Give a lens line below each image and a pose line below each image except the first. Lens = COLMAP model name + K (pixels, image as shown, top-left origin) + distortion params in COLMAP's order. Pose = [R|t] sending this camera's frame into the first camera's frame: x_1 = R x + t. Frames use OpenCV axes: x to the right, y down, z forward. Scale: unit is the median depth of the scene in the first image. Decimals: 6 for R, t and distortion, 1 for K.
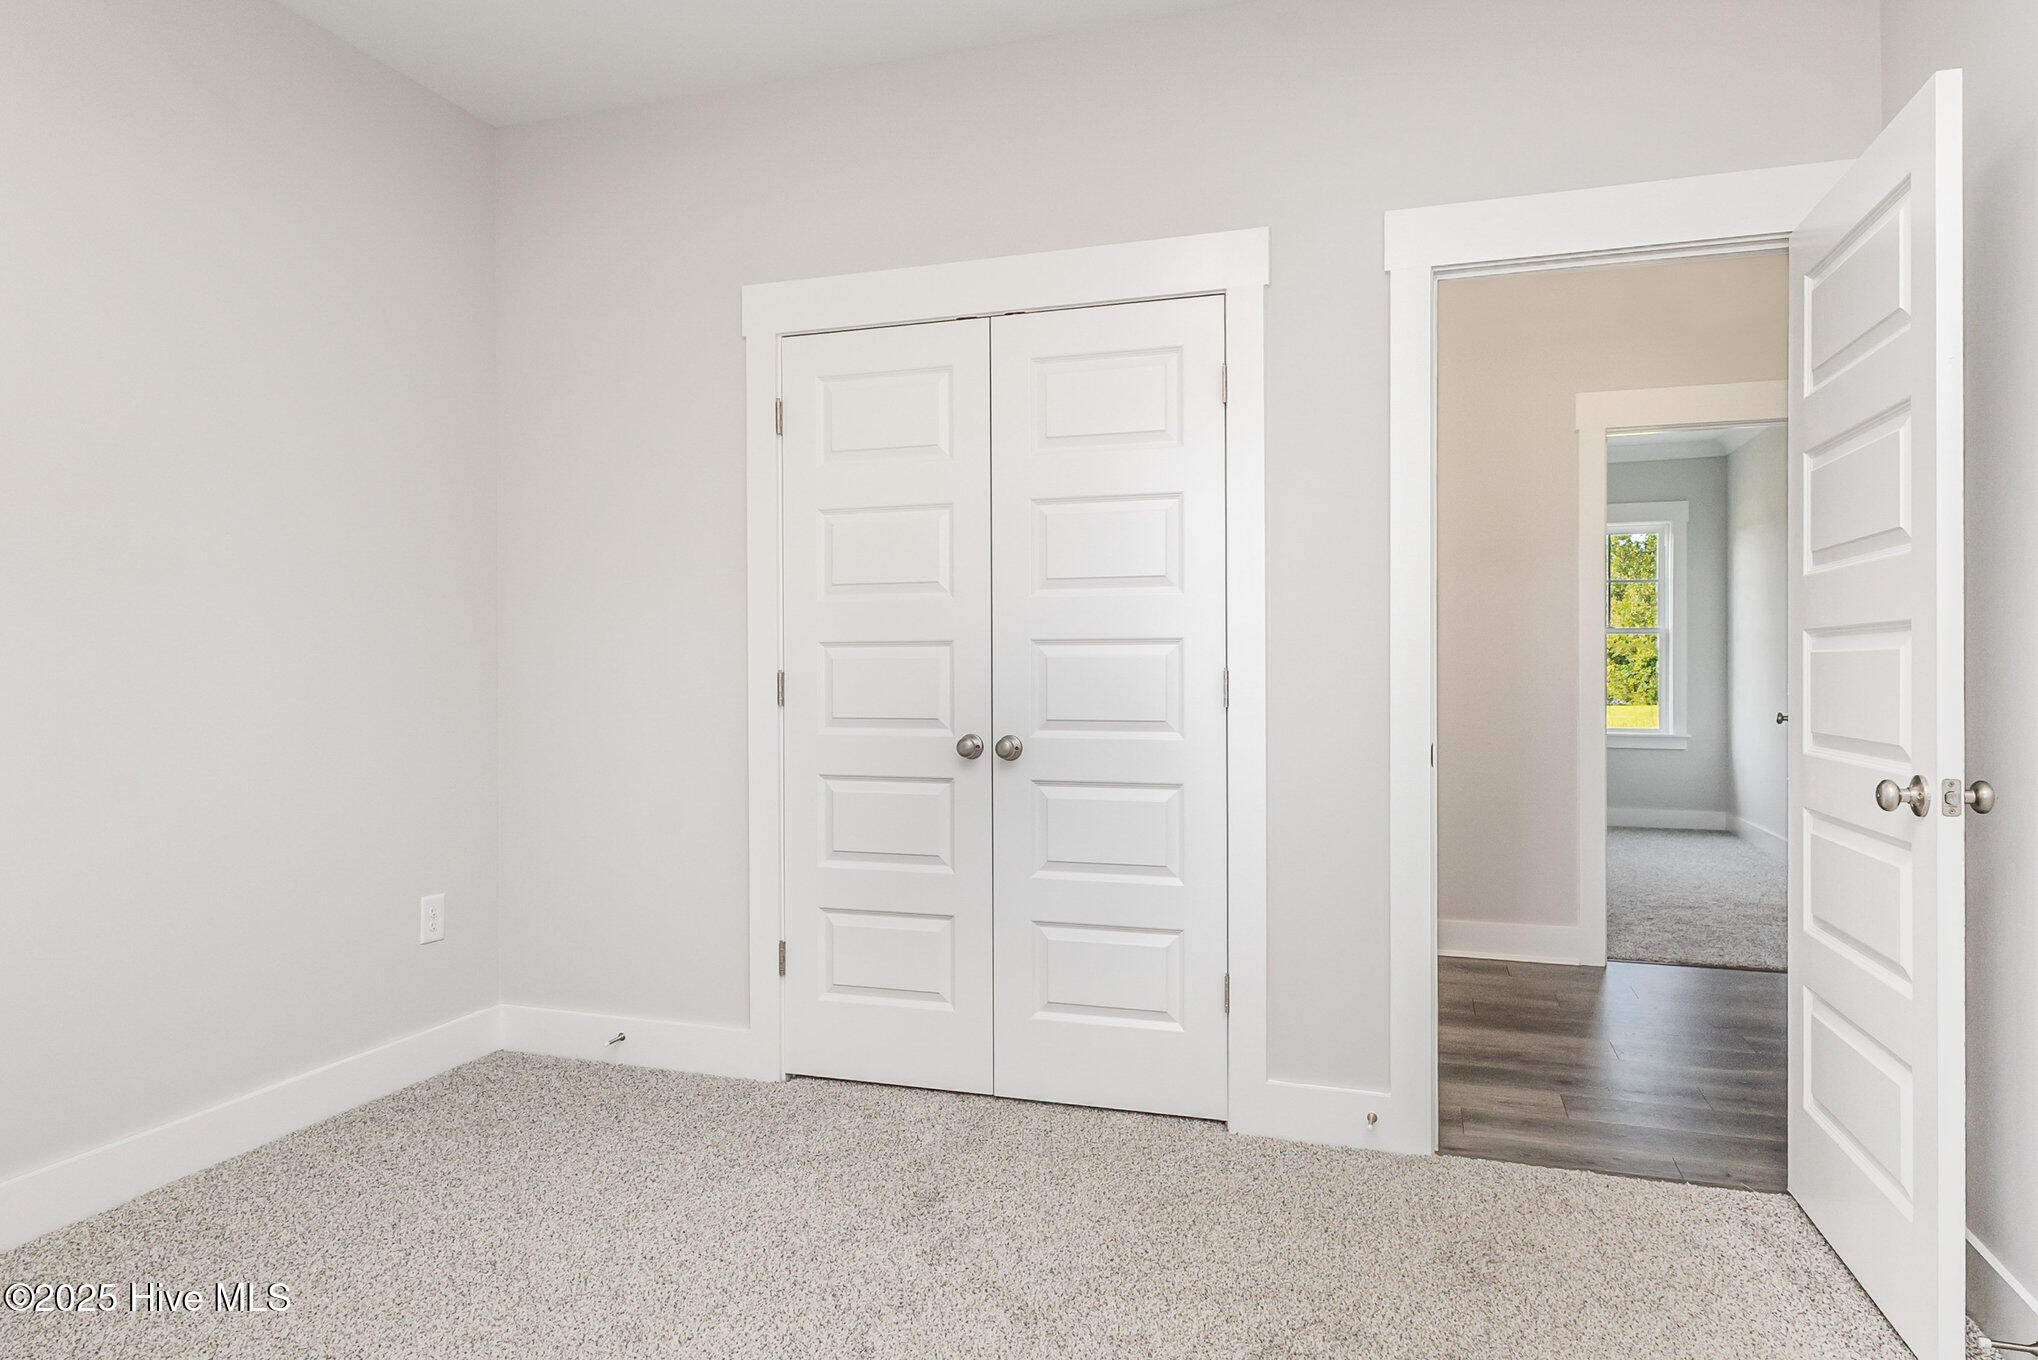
lens RADIAL K [[1187.2, 0, 1019.0], [0, 1187.2, 680.0], [0, 0, 1]] dist [-0.002889, -0.000469]
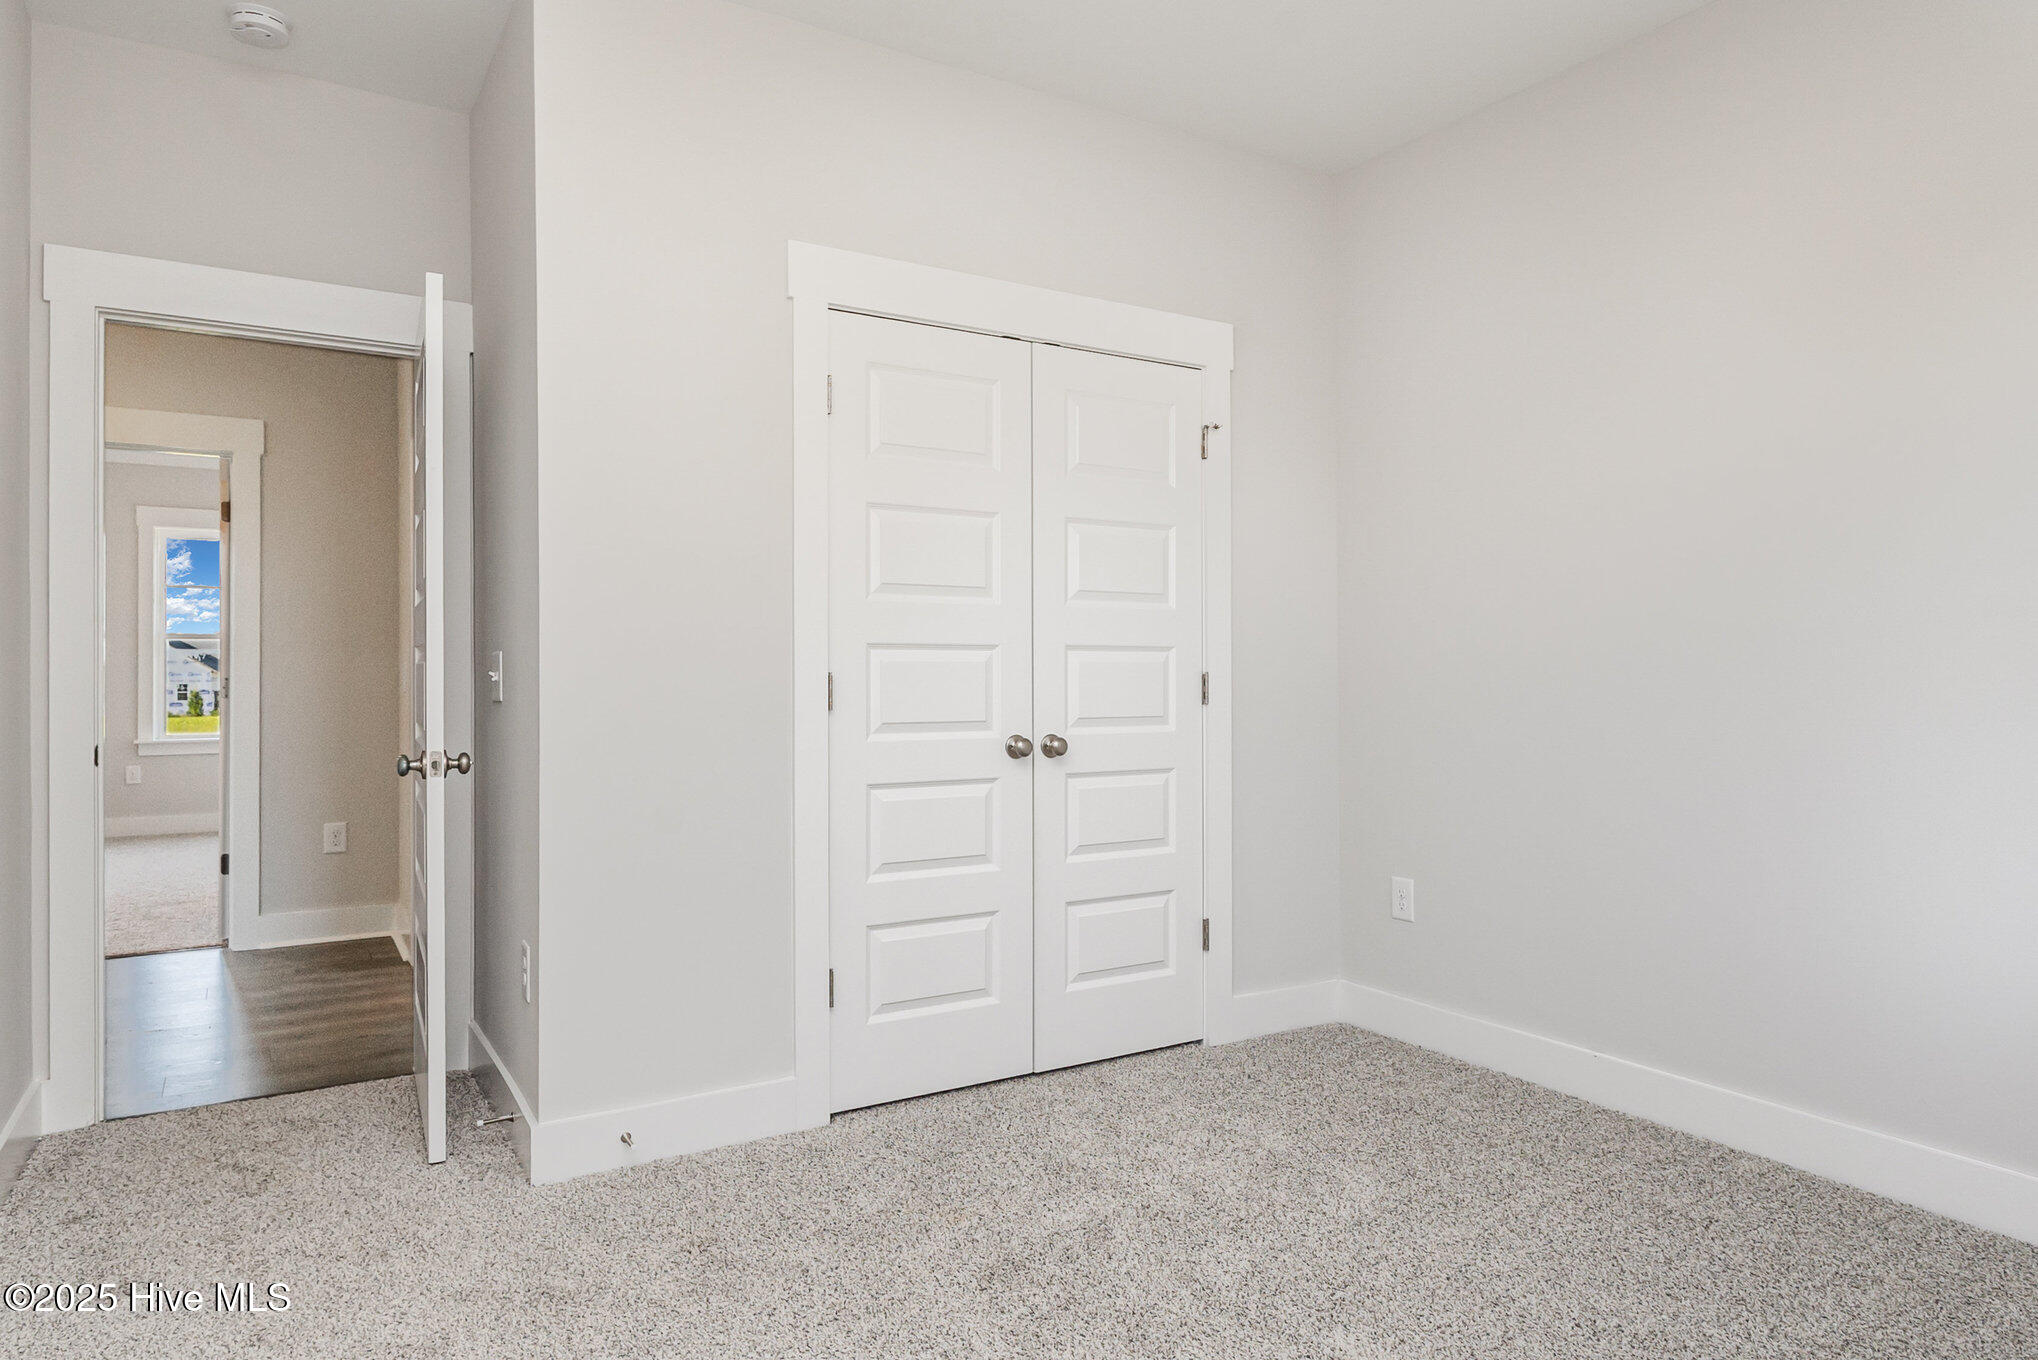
lens RADIAL K [[1240.5, 0, 1019.0], [0, 1240.5, 680.0], [0, 0, 1]] dist [0.002598, 0.000054]
pose [[0.655437, -0.000689, 0.755250, -0.865913], [0.004562, 0.999985, -0.003046, 0.000979], [-0.755236, 0.005442, 0.655430, 0.277594]]
